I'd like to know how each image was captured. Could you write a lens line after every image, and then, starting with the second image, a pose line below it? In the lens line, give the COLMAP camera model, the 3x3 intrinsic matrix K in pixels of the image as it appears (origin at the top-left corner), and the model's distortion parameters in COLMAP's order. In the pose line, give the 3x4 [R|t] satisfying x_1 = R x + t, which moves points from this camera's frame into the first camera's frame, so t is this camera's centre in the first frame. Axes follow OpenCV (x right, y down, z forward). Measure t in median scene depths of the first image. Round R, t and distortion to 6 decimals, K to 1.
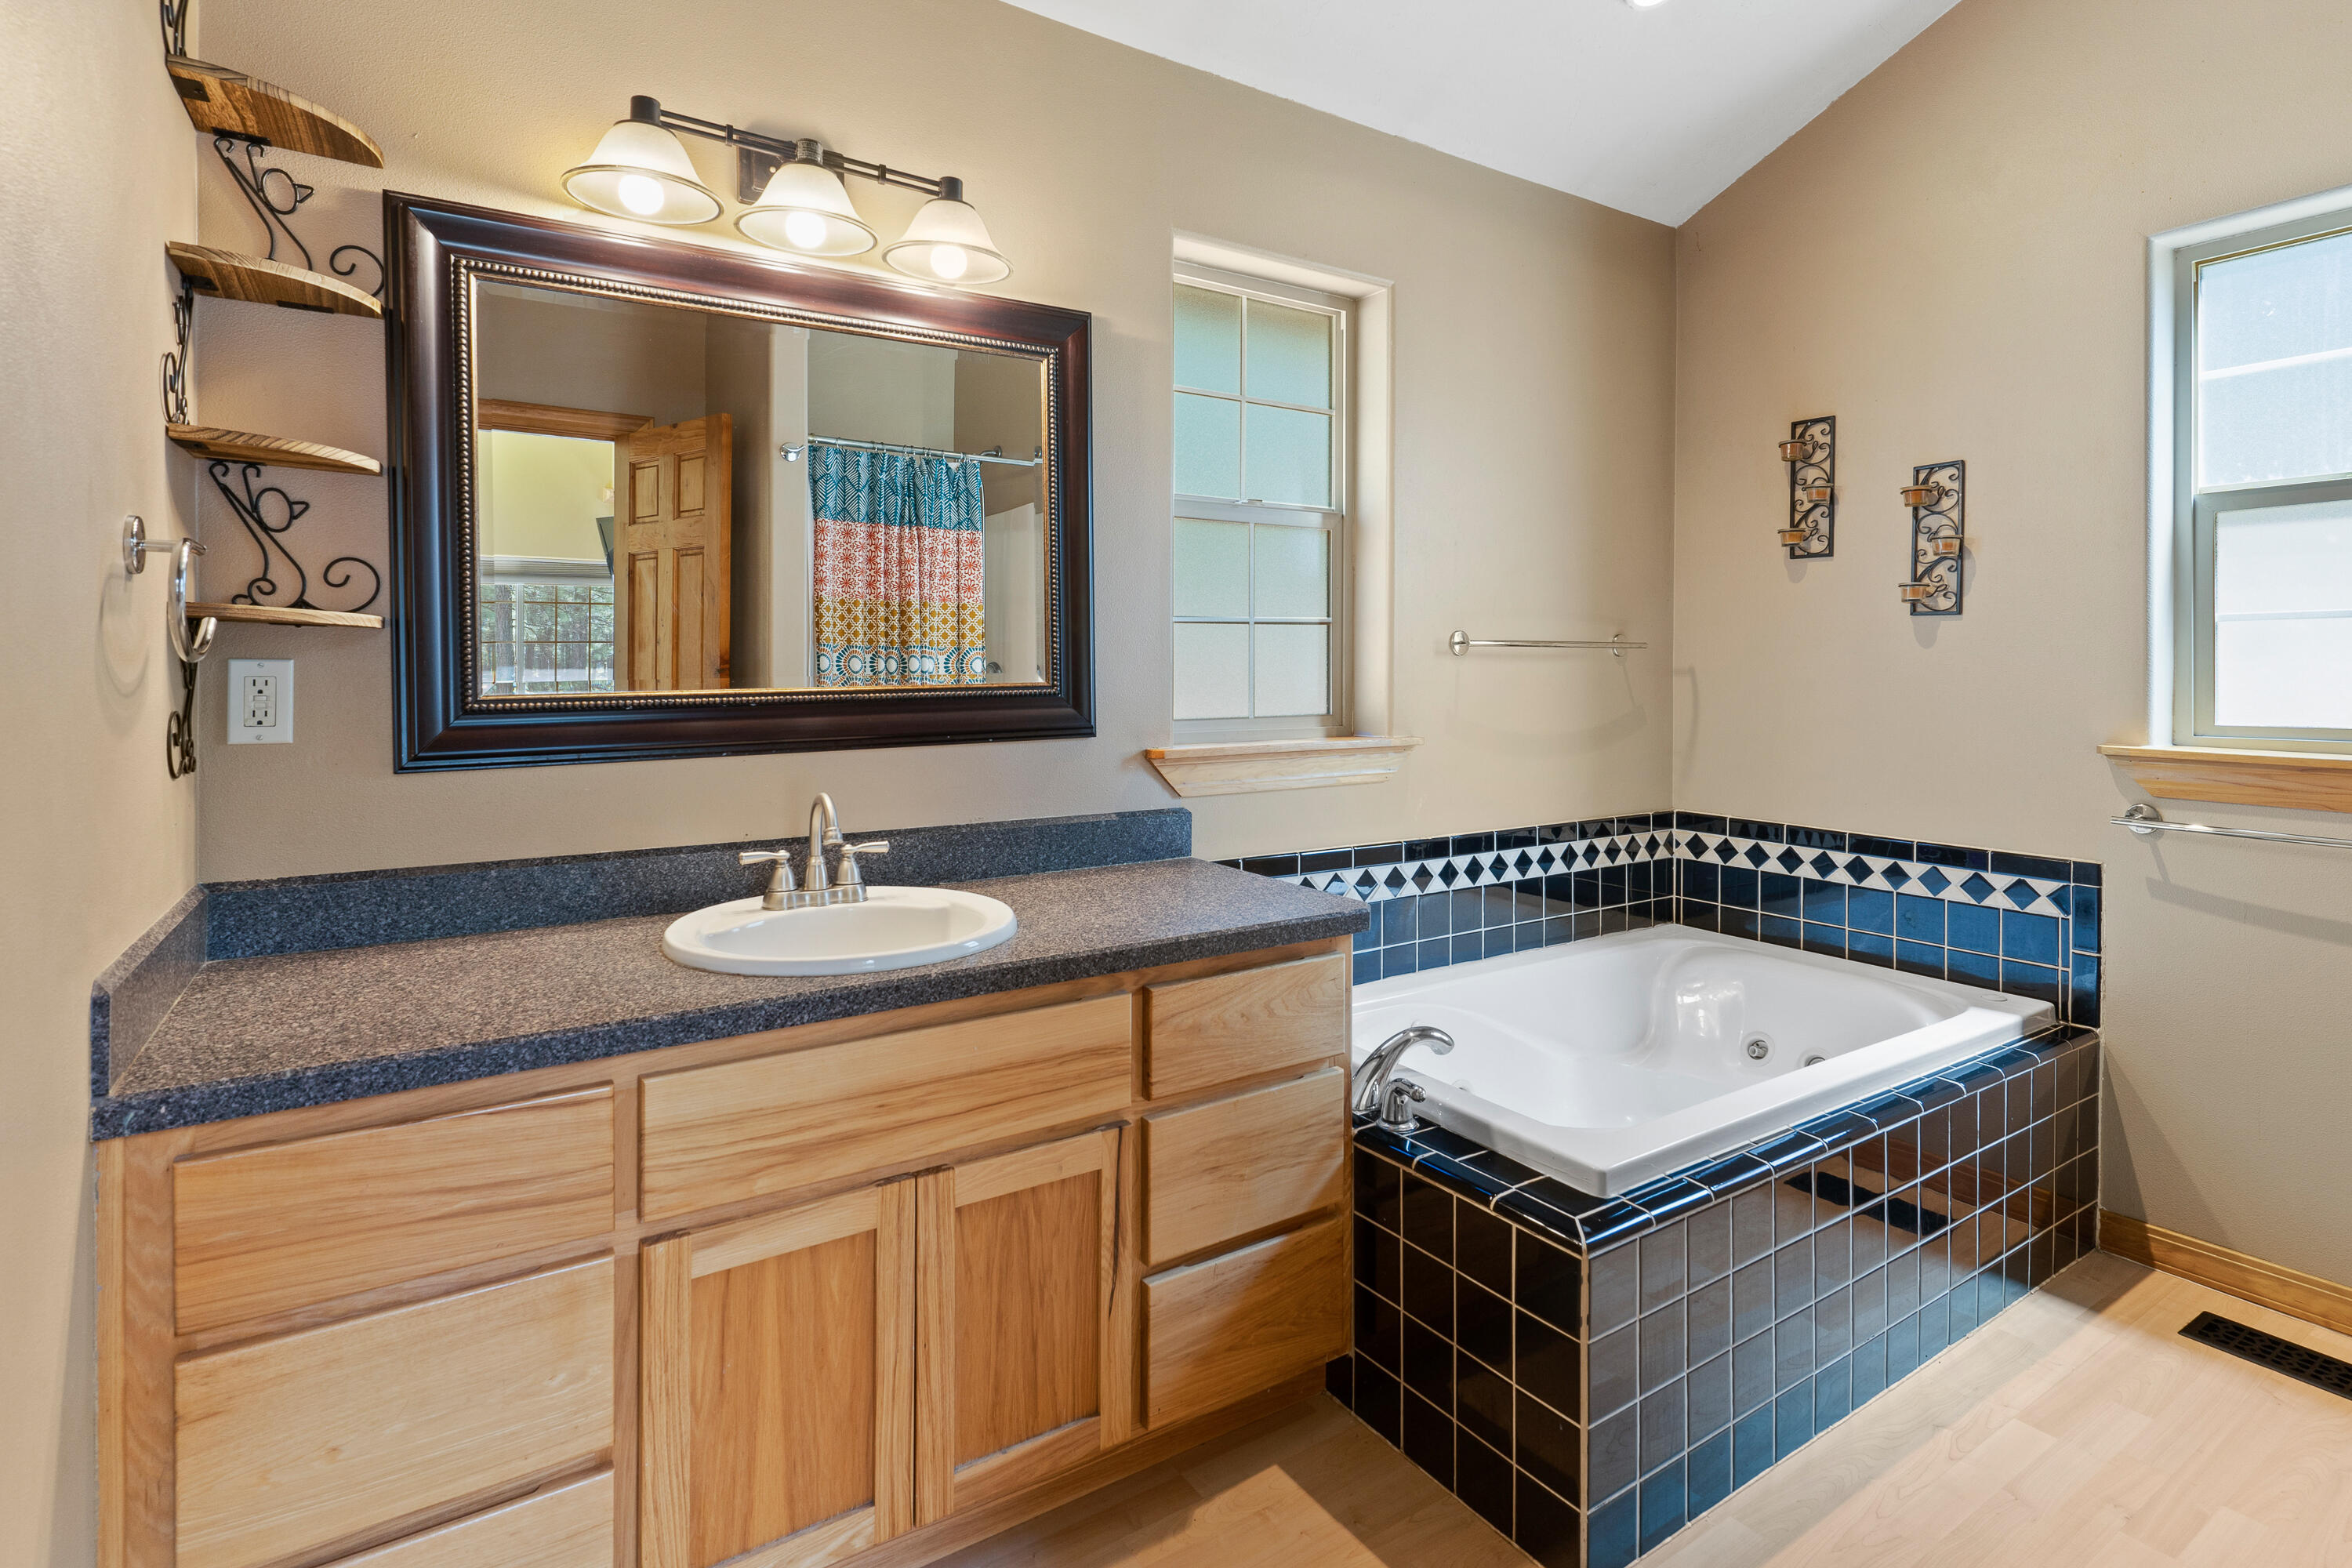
lens RADIAL K [[1185.6, 0, 1172.2], [0, 1185.6, 657.6], [0, 0, 1]] dist [-0.003703, 0.001478]
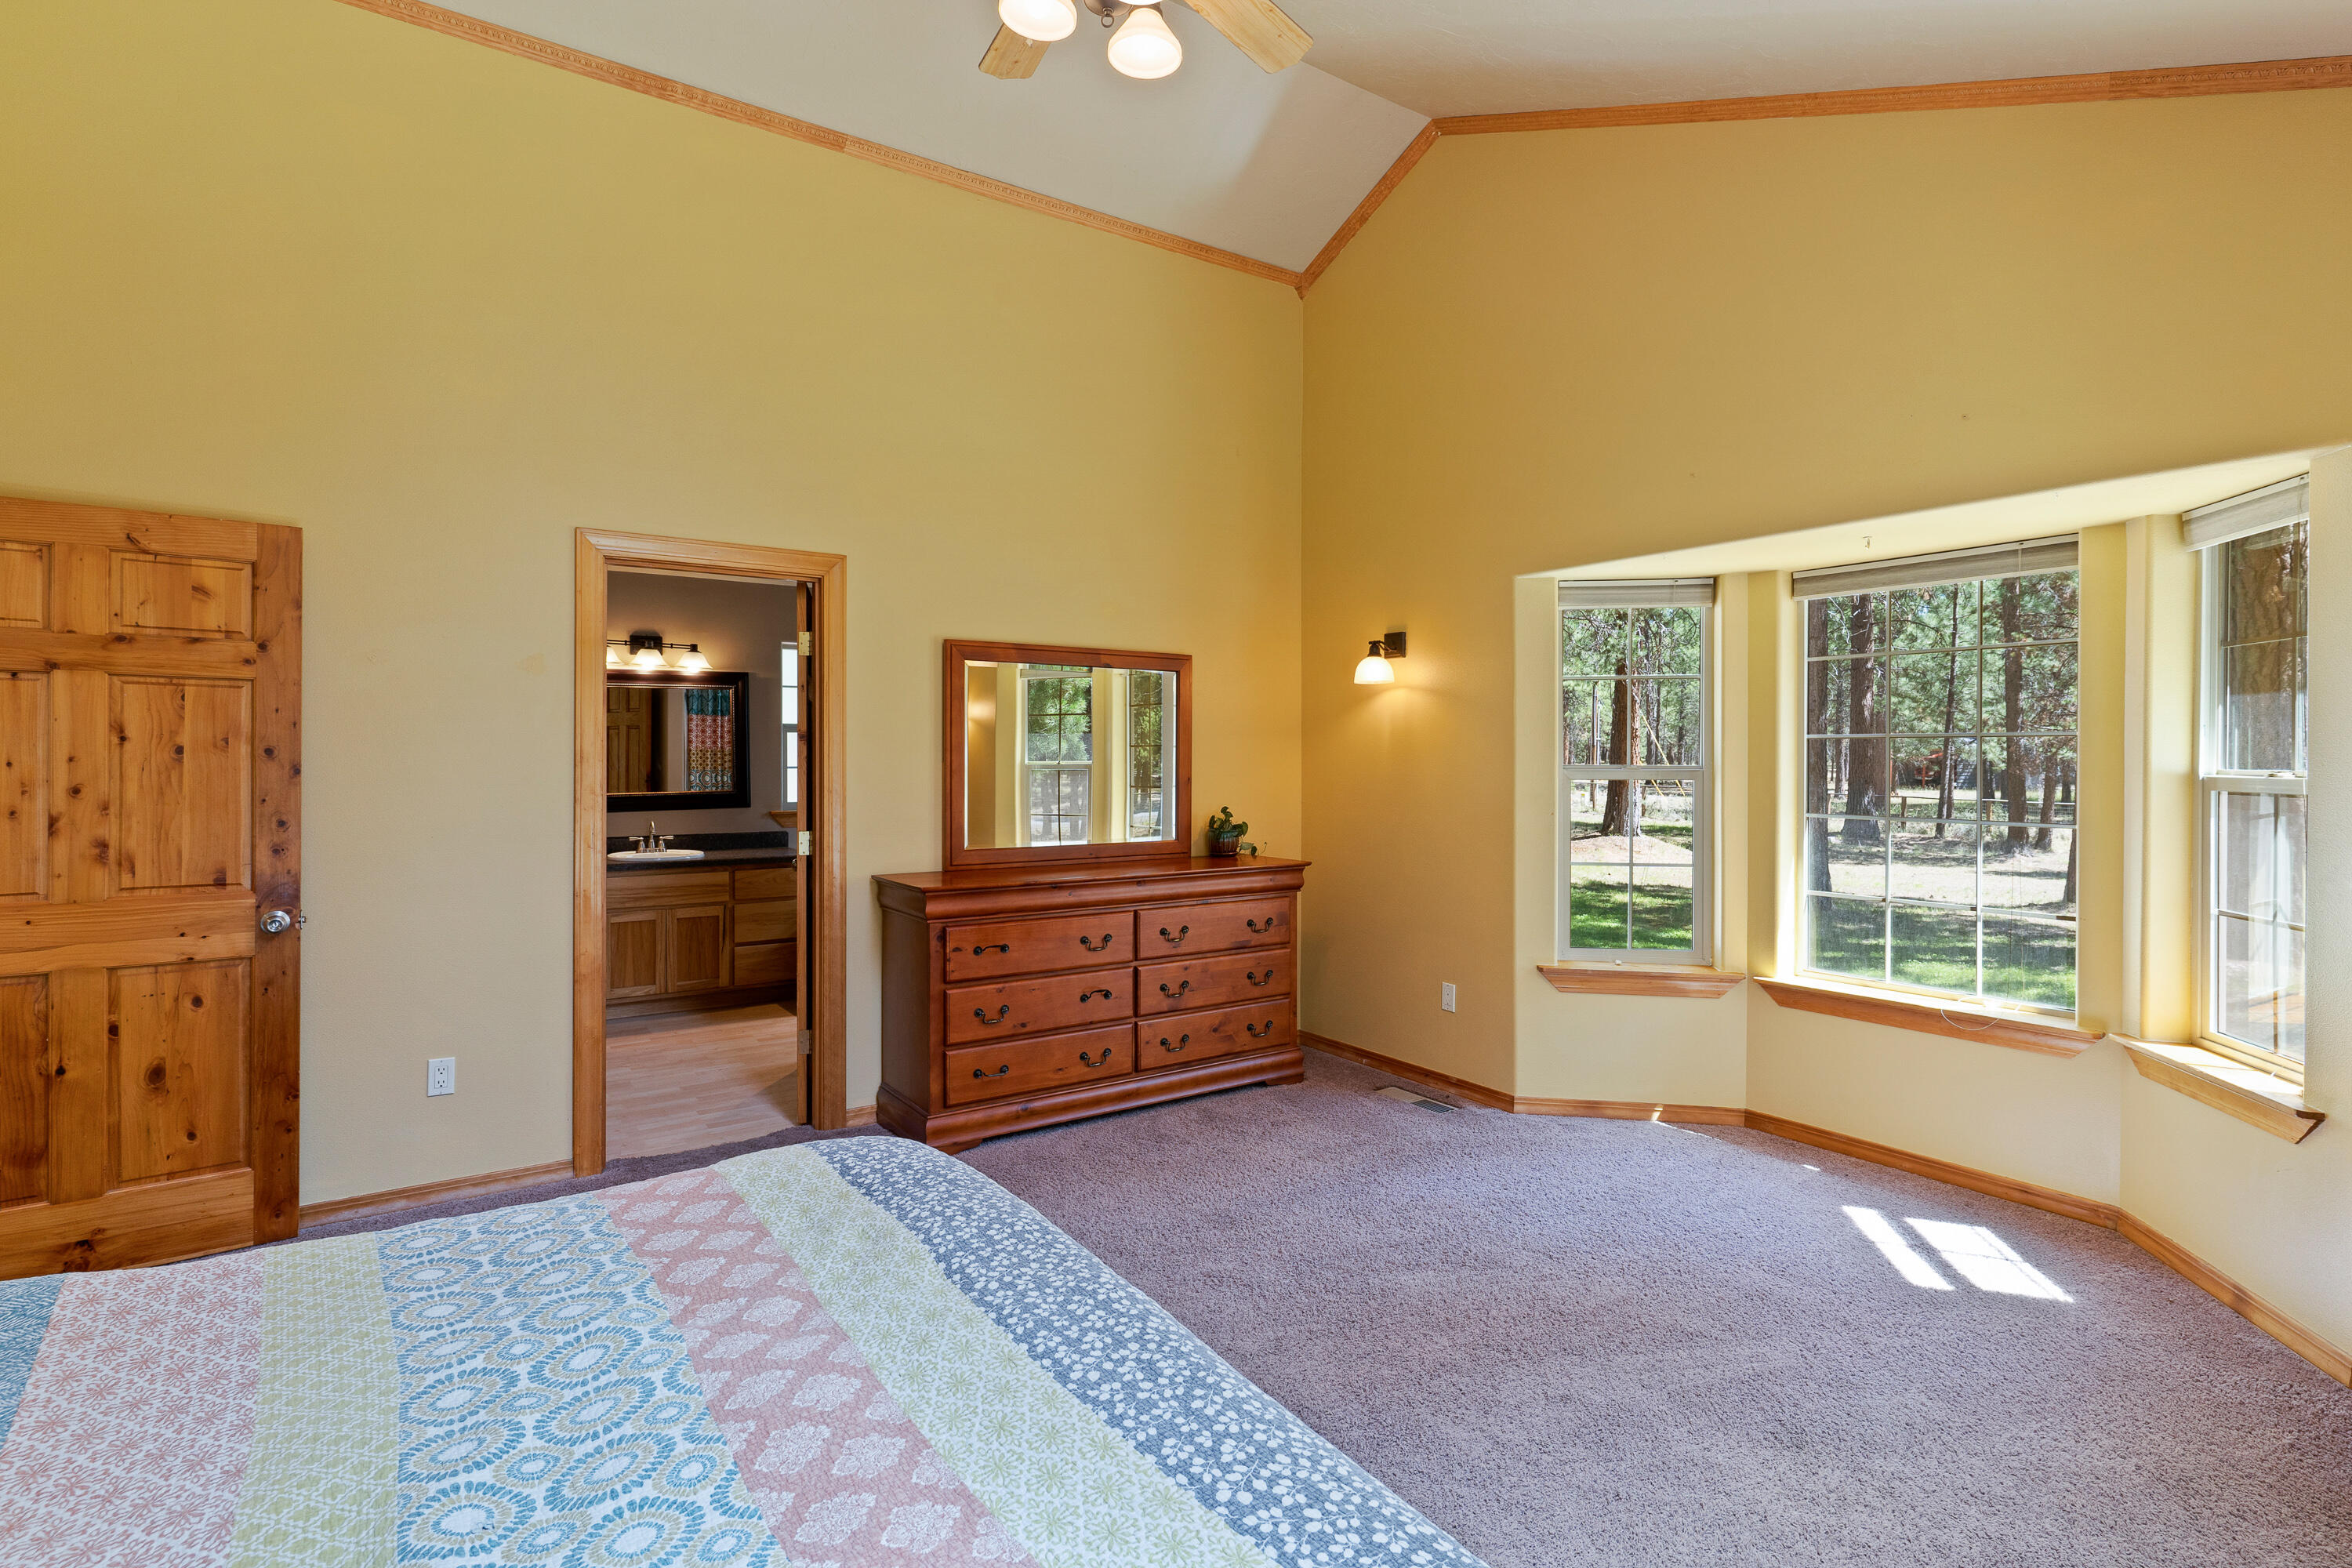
lens RADIAL K [[1185.6, 0, 1186.2], [0, 1185.6, 745.7], [0, 0, 1]] dist [-0.003703, 0.001478]
pose [[0.999920, 0.001972, 0.012454, 1.203125], [-0.001969, 0.999998, -0.000189, -0.112599], [-0.012455, 0.000164, 0.999922, -2.467445]]
